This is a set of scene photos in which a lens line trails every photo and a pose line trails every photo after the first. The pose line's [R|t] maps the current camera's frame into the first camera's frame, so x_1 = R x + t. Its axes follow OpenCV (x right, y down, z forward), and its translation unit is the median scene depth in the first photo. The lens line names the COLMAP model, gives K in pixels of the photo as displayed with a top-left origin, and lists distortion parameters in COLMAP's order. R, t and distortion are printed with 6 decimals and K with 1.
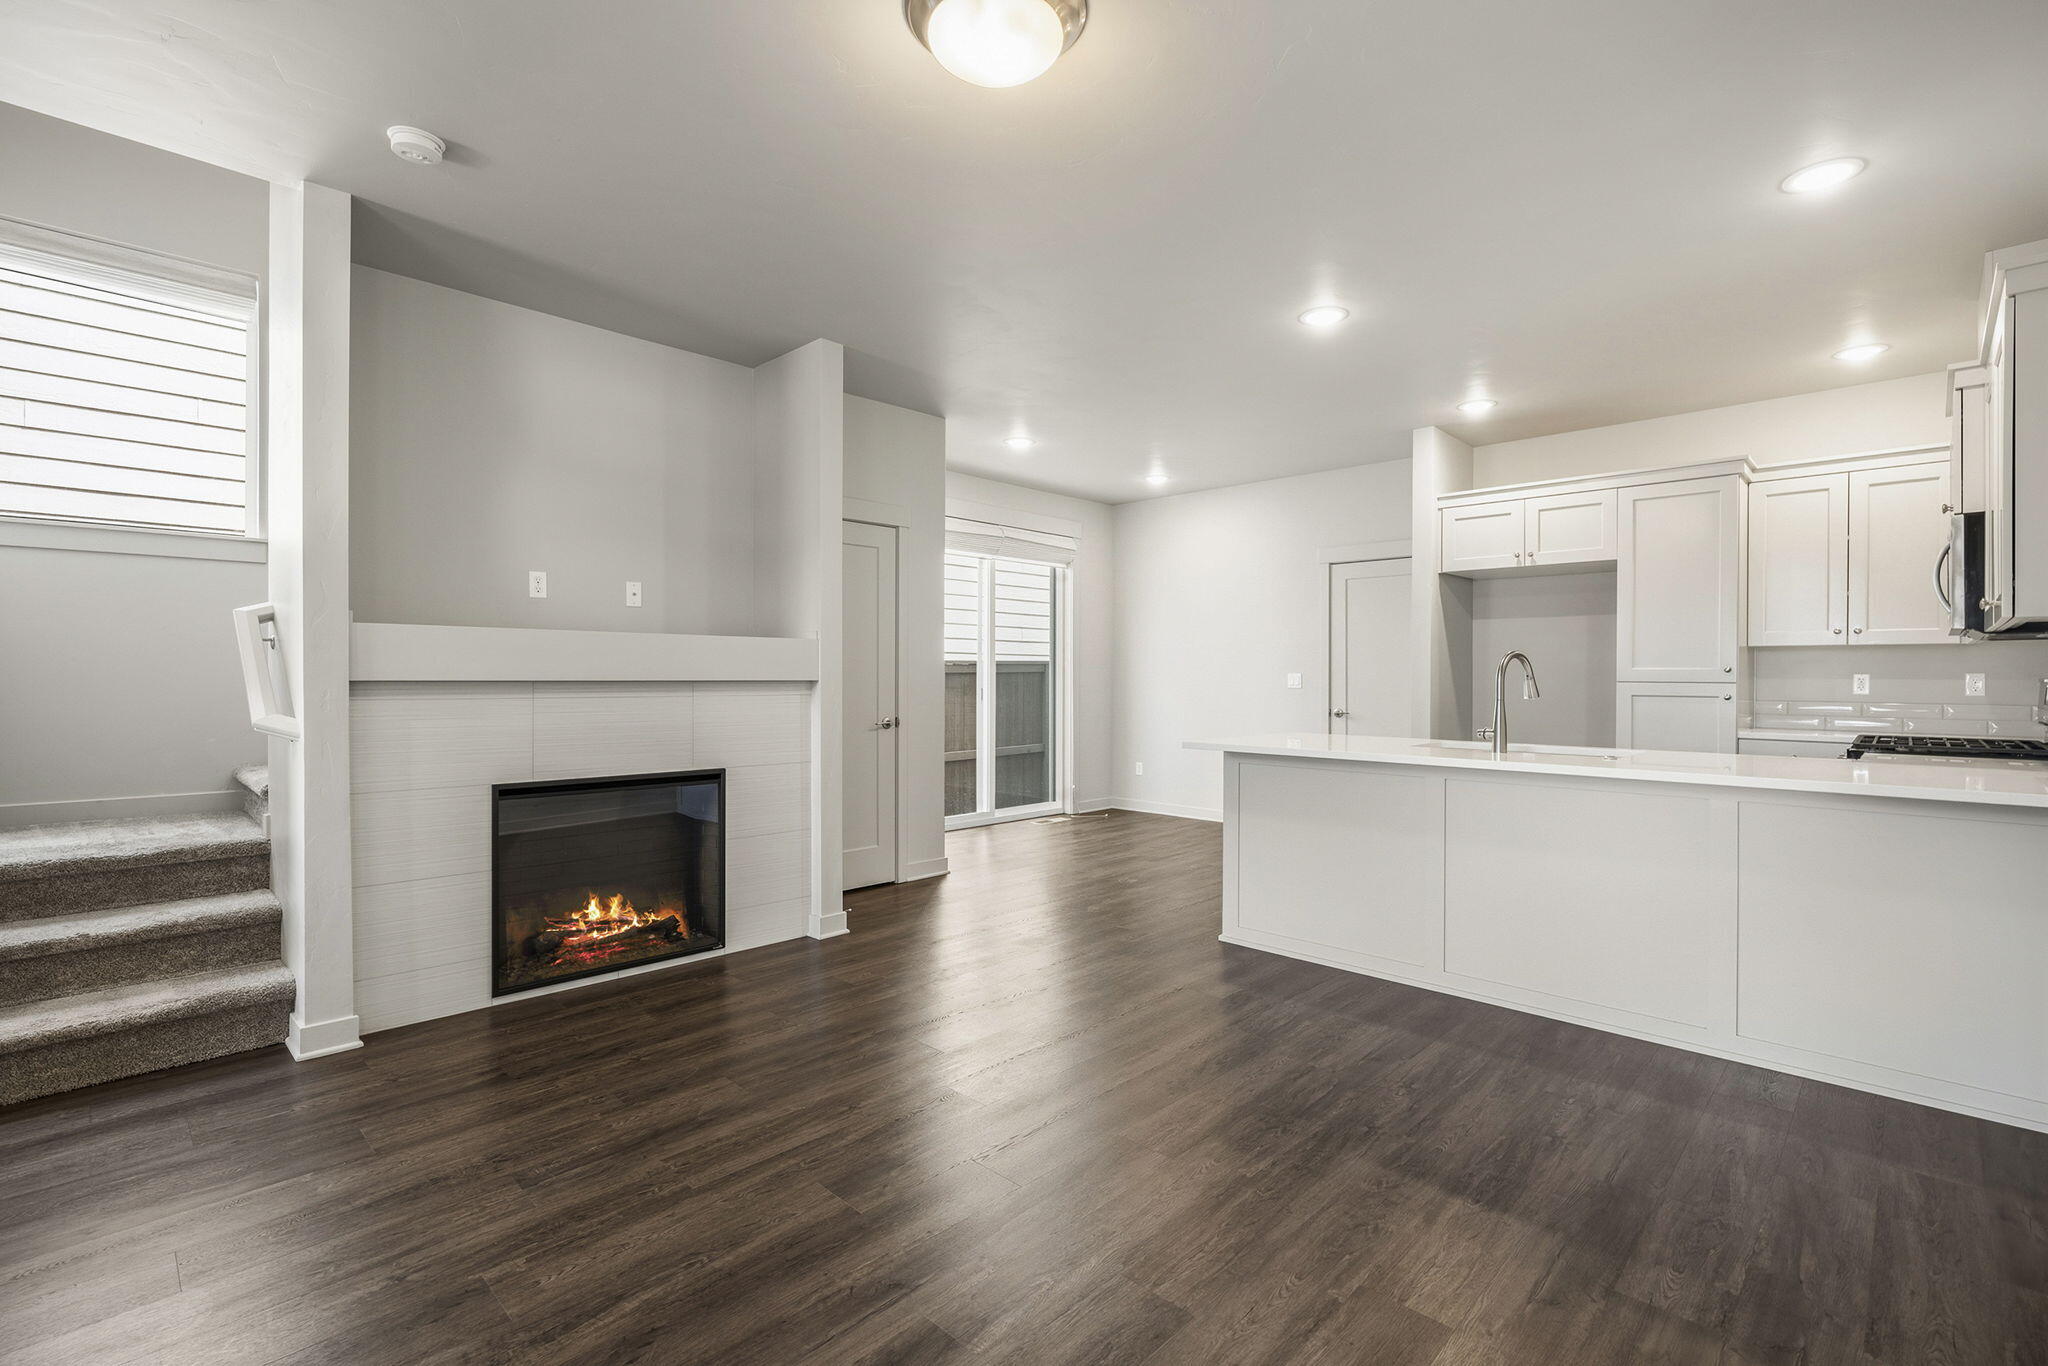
lens RADIAL K [[922.4, 0, 1014.8], [0, 922.4, 674.3], [0, 0, 1]] dist [-0.002161, 0.000186]
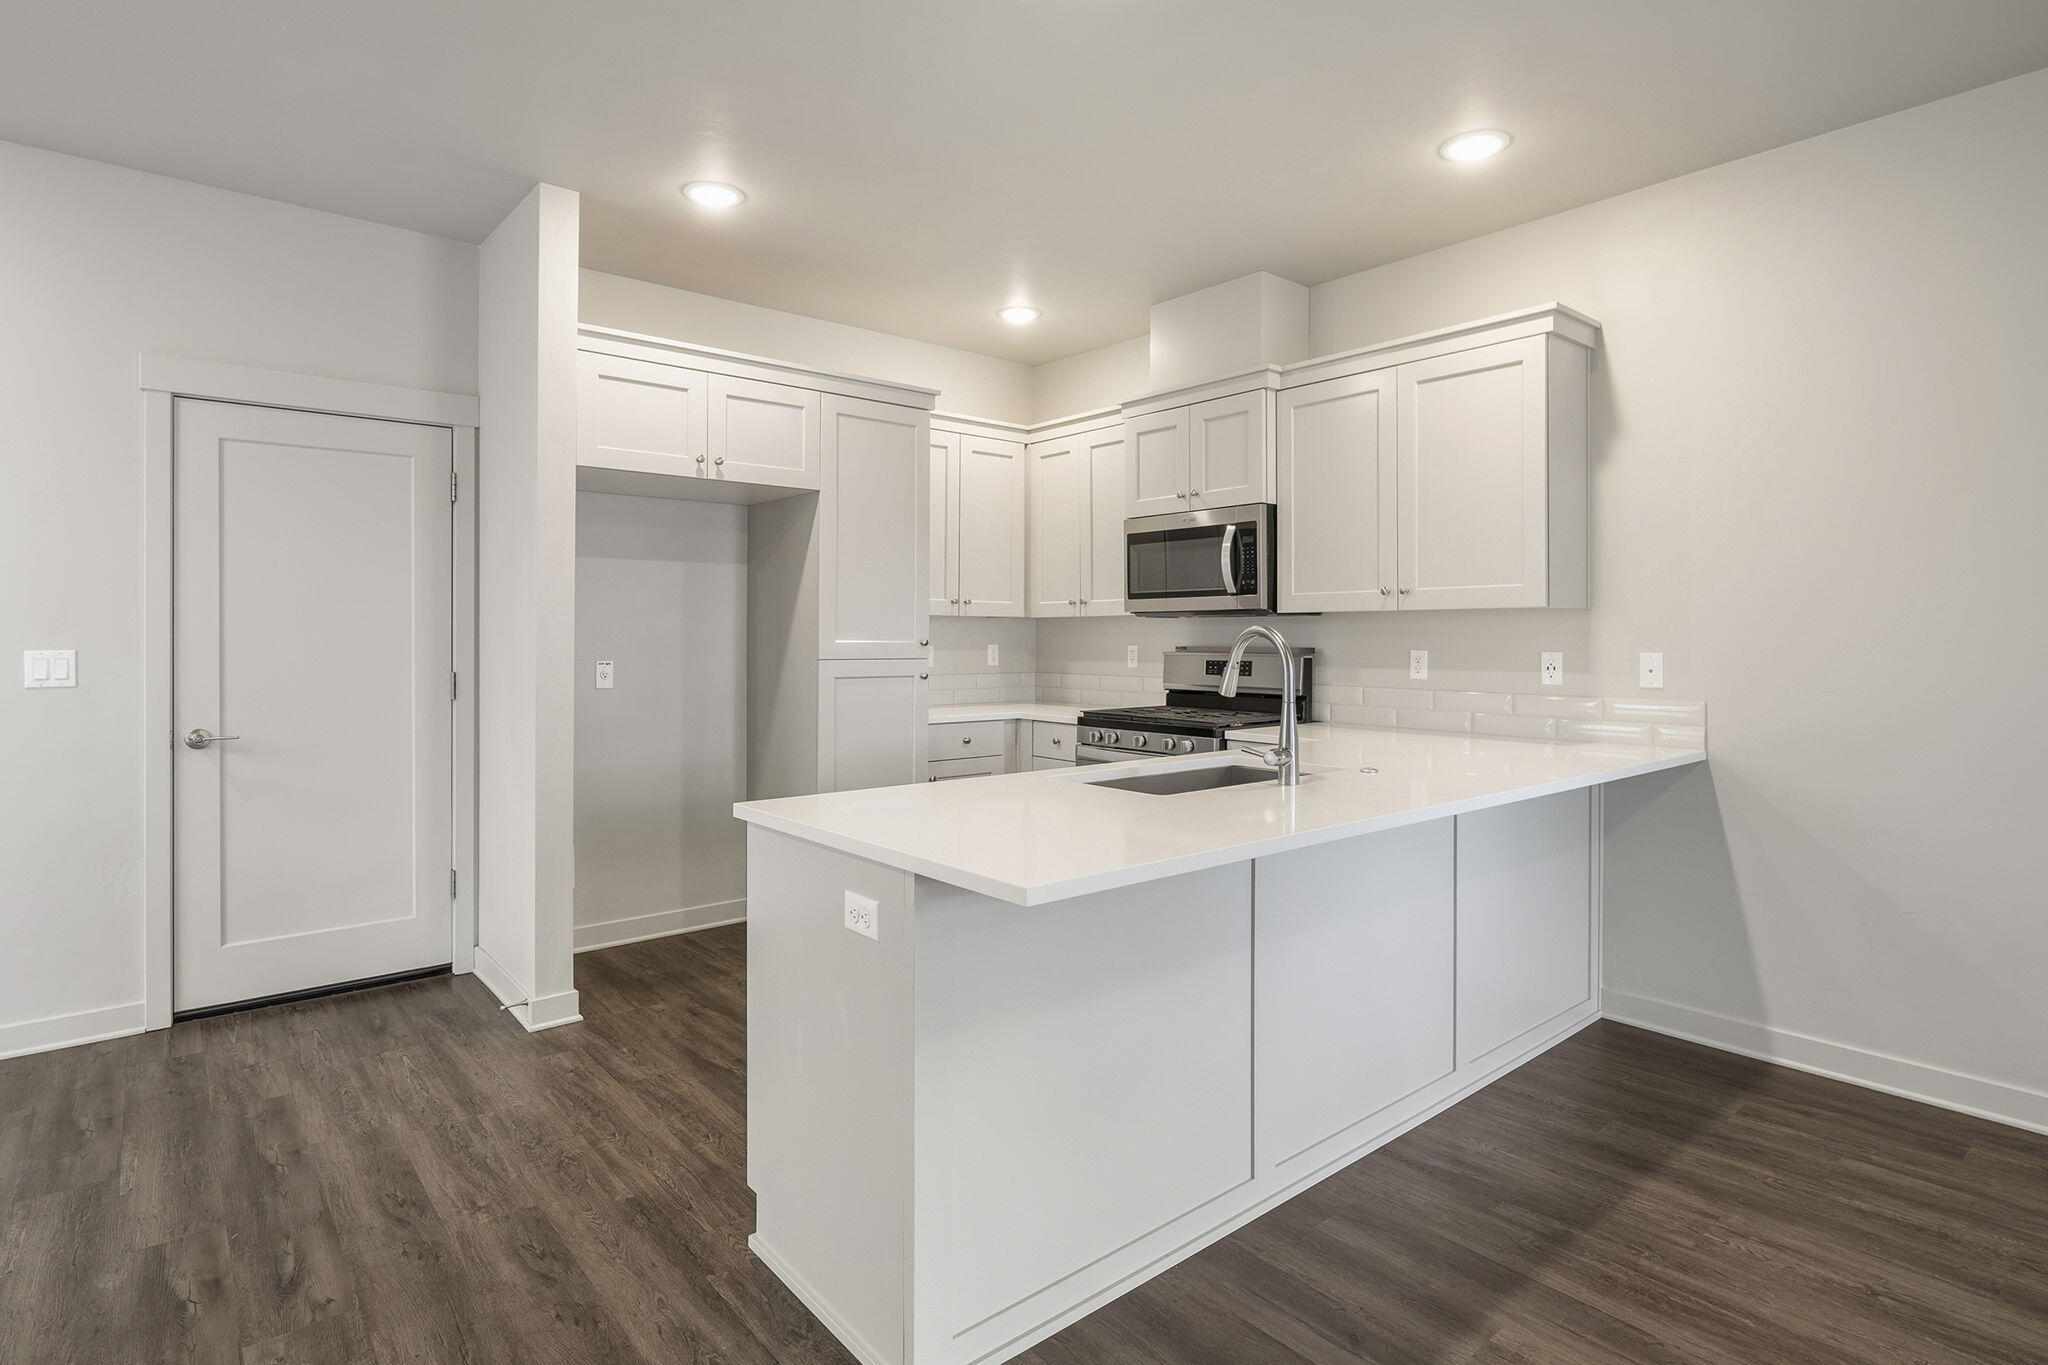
lens RADIAL K [[1045.0, 0, 1030.7], [0, 1045.0, 641.4], [0, 0, 1]] dist [-0.001830, 0.001339]
pose [[0.086546, -0.008762, 0.996209, -0.176807], [-0.004807, 0.999946, 0.009213, -0.017255], [-0.996236, -0.005586, 0.086499, 0.907760]]
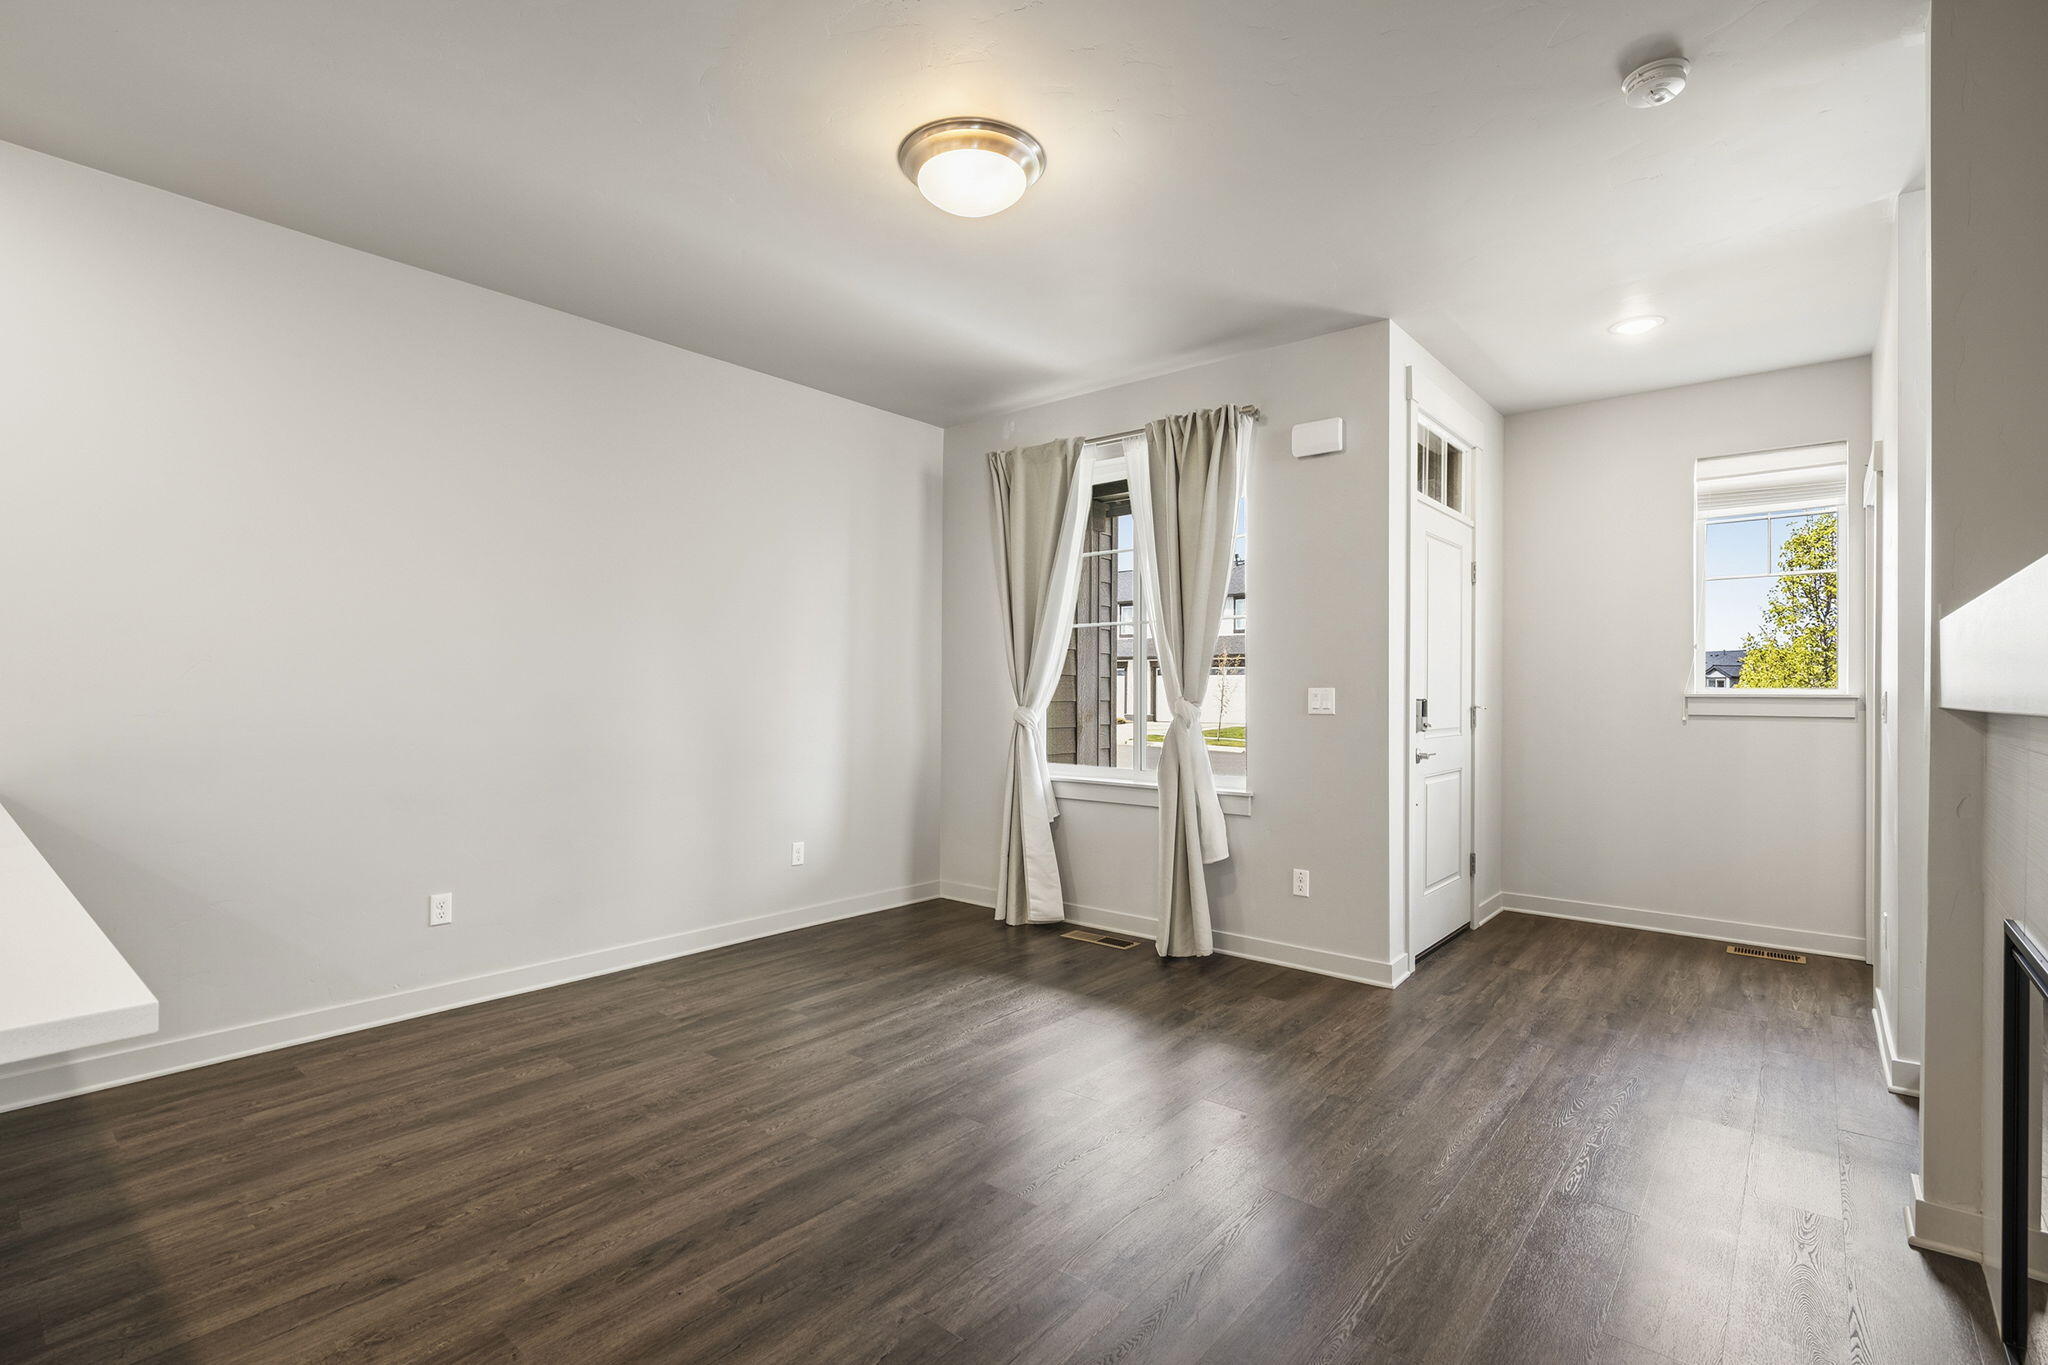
lens RADIAL K [[957.8, 0, 1024.0], [0, 957.8, 682.5], [0, 0, 1]] dist [-0.001083, 0.000992]
pose [[-0.996419, -0.010053, -0.083948, 0.005246], [-0.009103, 0.999890, -0.011689, 0.000901], [0.084056, -0.010883, -0.996402, 1.162515]]
